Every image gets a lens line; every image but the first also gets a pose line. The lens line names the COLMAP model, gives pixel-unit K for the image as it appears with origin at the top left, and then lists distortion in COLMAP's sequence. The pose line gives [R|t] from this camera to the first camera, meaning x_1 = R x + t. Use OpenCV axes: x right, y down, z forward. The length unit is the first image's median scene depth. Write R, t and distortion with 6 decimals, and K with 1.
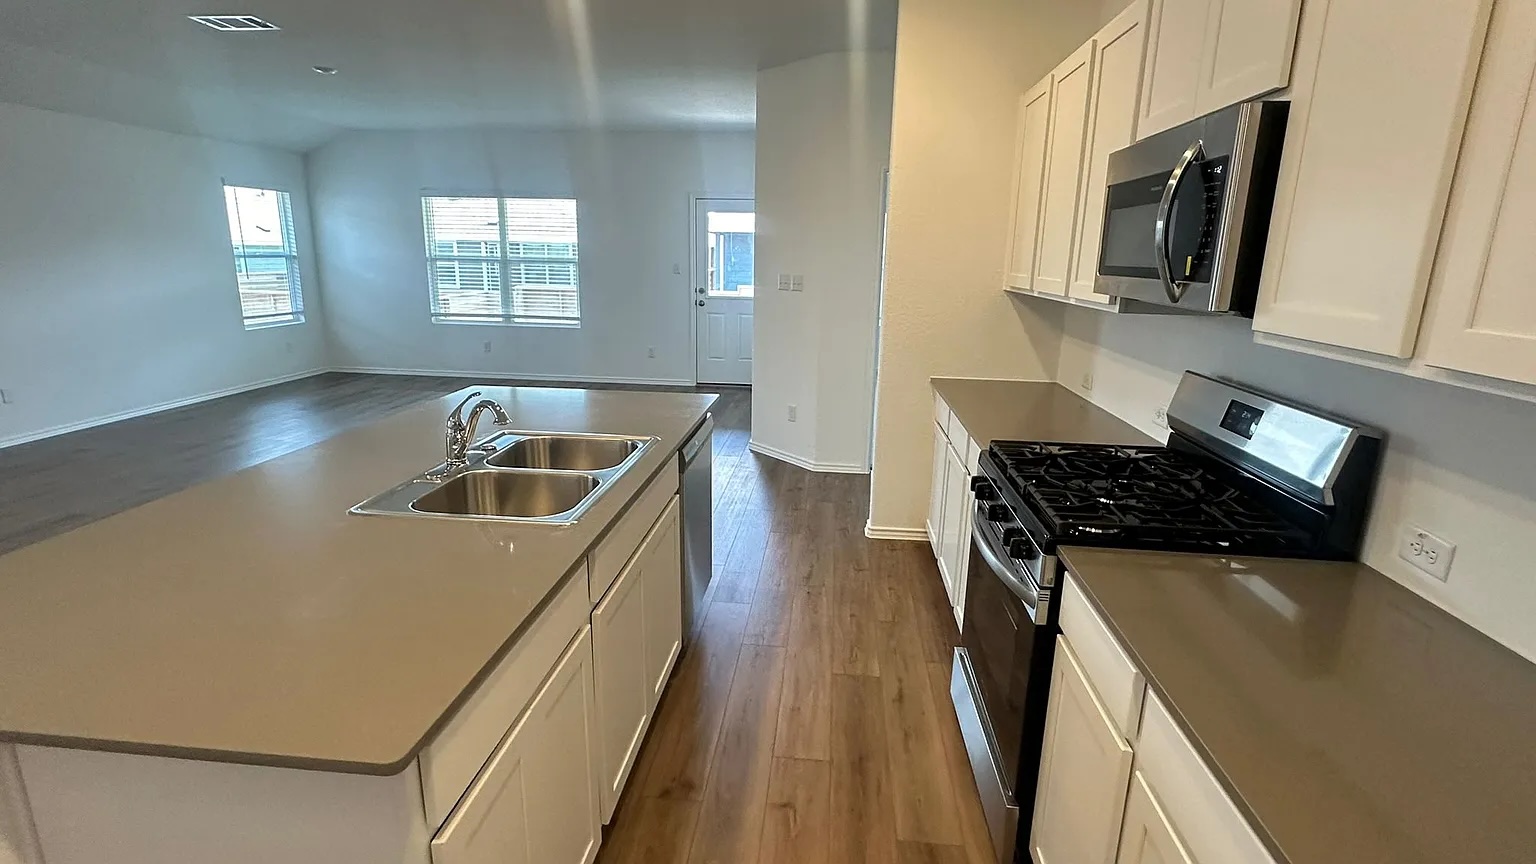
lens RADIAL K [[739.8, 0, 770.3], [0, 739.8, 437.2], [0, 0, 1]] dist [0.001382, 0.000291]
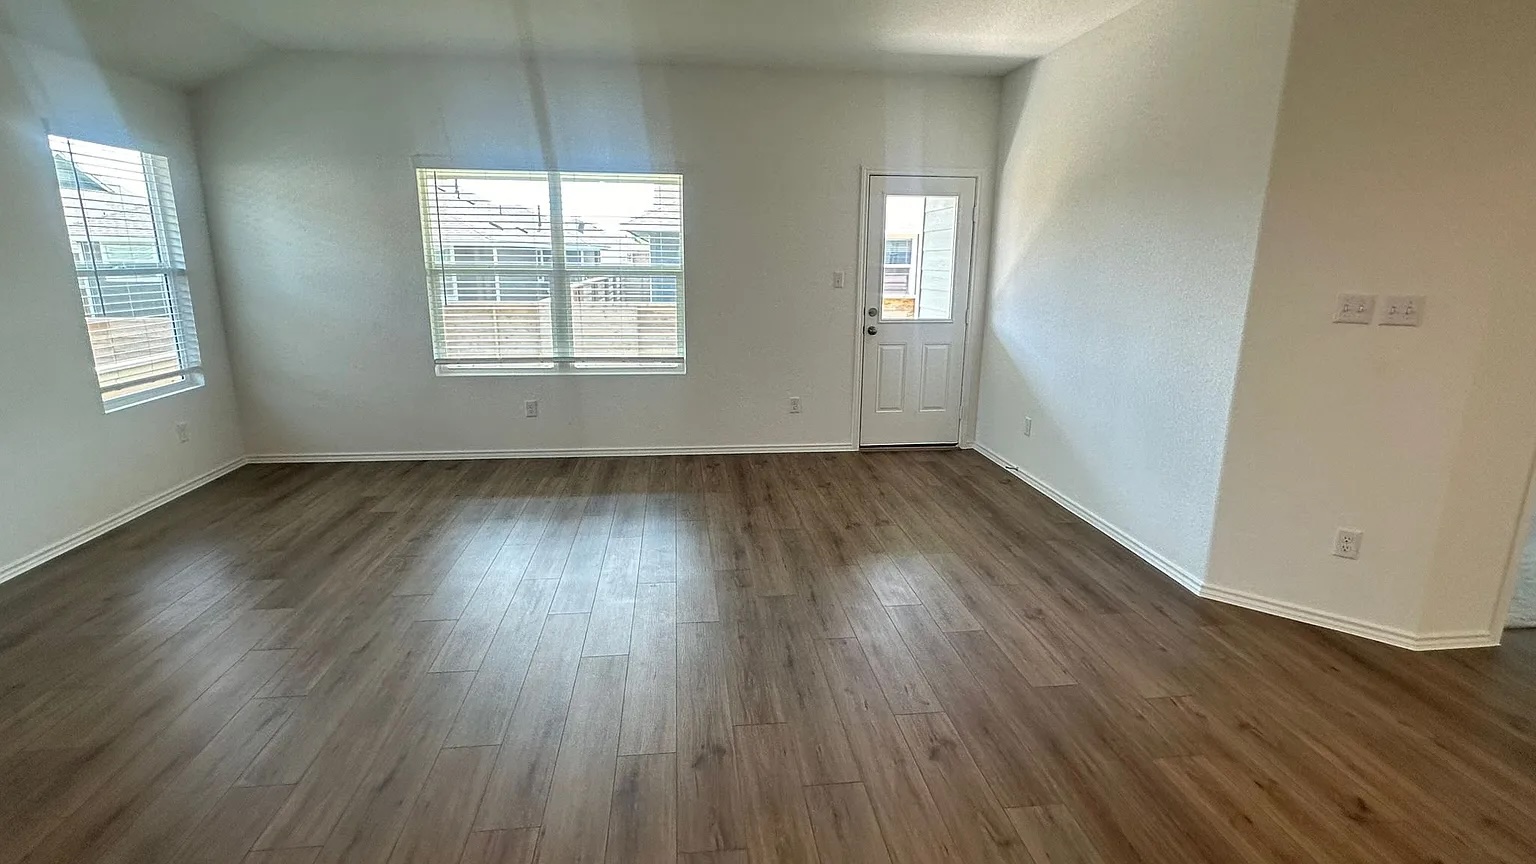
lens RADIAL K [[739.8, 0, 766.4], [0, 739.8, 436.9], [0, 0, 1]] dist [0.001382, 0.000291]
pose [[0.973335, -0.064699, 0.220076, -0.338745], [0.064920, 0.997871, 0.006238, -0.092317], [-0.220011, 0.008215, 0.975463, 0.352437]]
